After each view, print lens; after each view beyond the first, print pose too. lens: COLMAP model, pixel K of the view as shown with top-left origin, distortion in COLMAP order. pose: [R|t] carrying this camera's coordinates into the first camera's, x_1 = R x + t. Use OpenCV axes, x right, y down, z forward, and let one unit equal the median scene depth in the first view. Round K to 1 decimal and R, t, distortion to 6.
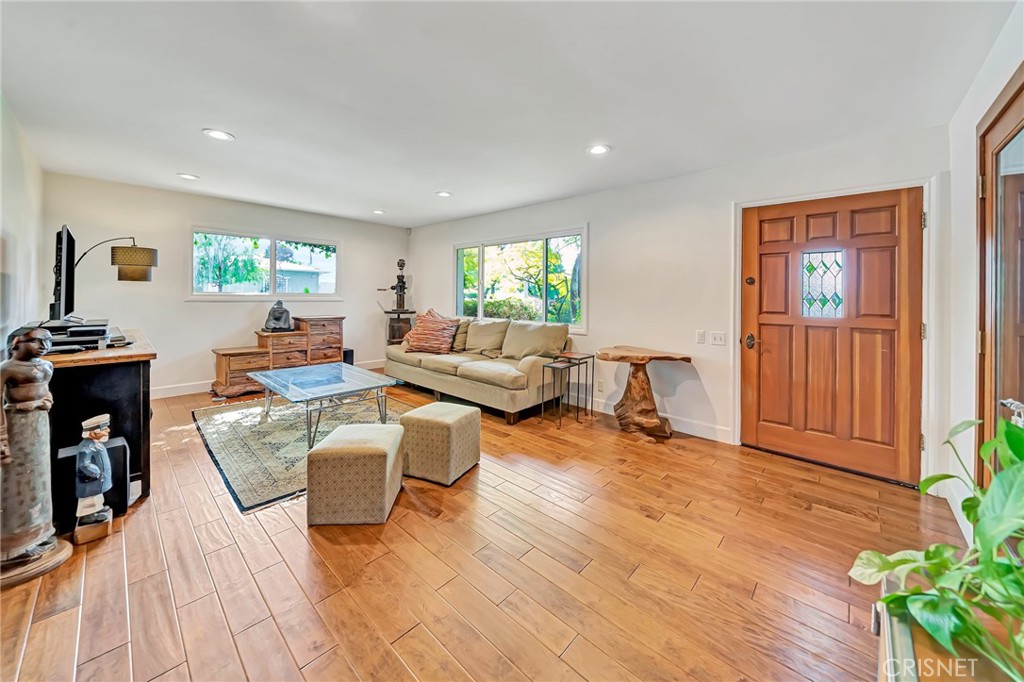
lens RADIAL K [[370.1, 0, 532.7], [0, 370.1, 297.4], [0, 0, 1]] dist [-0.007238, 0.000039]
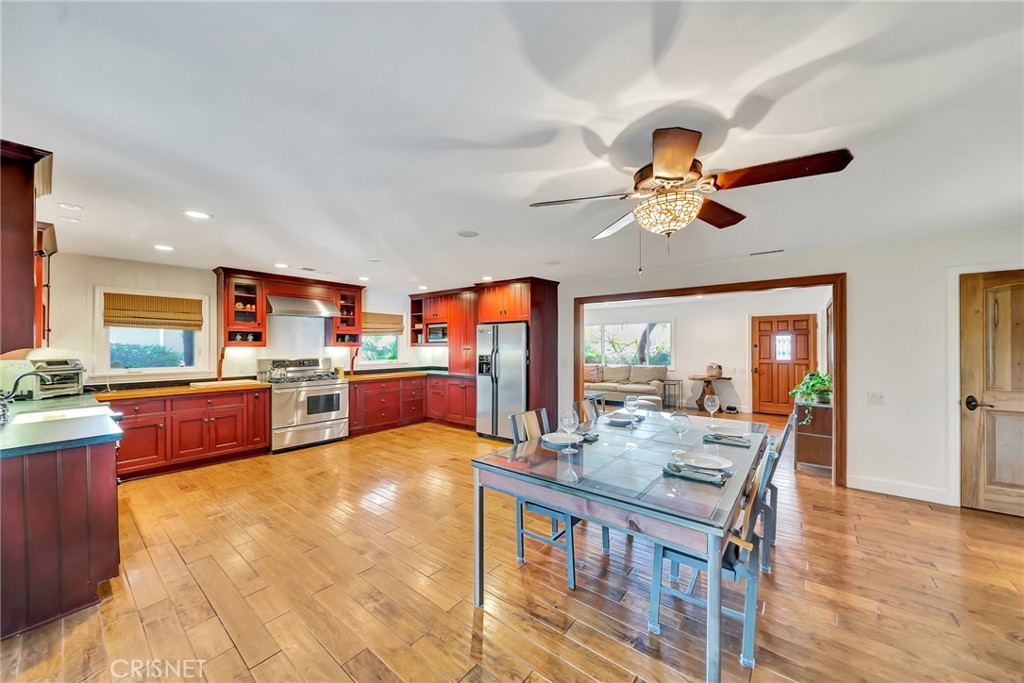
lens RADIAL K [[370.1, 0, 518.2], [0, 370.1, 347.0], [0, 0, 1]] dist [-0.007238, 0.000039]
pose [[0.998339, -0.016891, 0.055089, -0.750801], [0.016937, 0.999856, -0.000363, -0.041918], [-0.055075, 0.001296, 0.998481, -0.915104]]
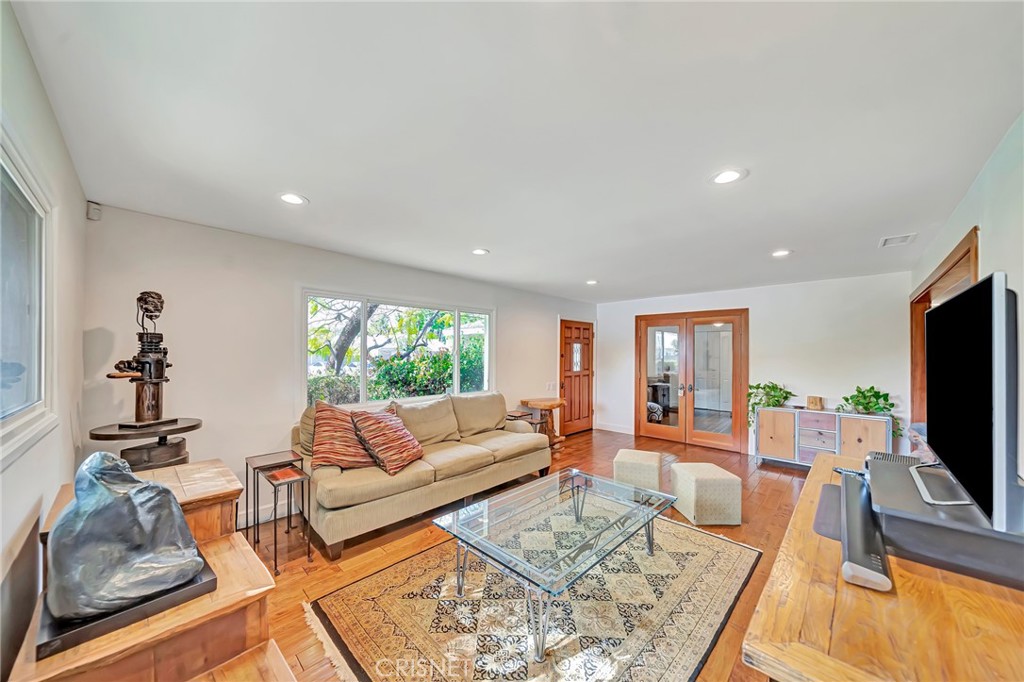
lens RADIAL K [[356.2, 0, 511.3], [0, 356.2, 349.4], [0, 0, 1]] dist [0.002107, 0.000064]
pose [[0.050543, -0.006536, 0.998700, -0.908071], [-0.004137, 0.999969, 0.006754, -0.059651], [-0.998713, -0.004473, 0.050515, 0.781194]]
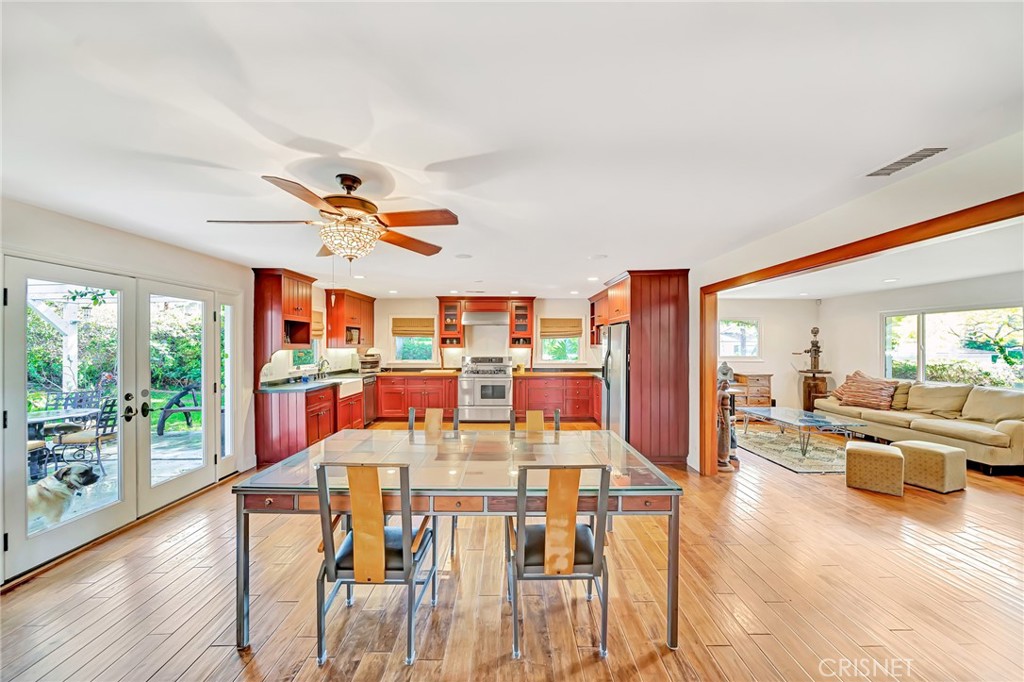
lens RADIAL K [[377.8, 0, 507.5], [0, 377.8, 344.2], [0, 0, 1]] dist [-0.001360, 0.000018]
pose [[0.654605, -0.014902, -0.755824, -0.110811], [0.005353, 0.999872, -0.015078, -0.046190], [0.755952, 0.005824, 0.654601, -0.695297]]
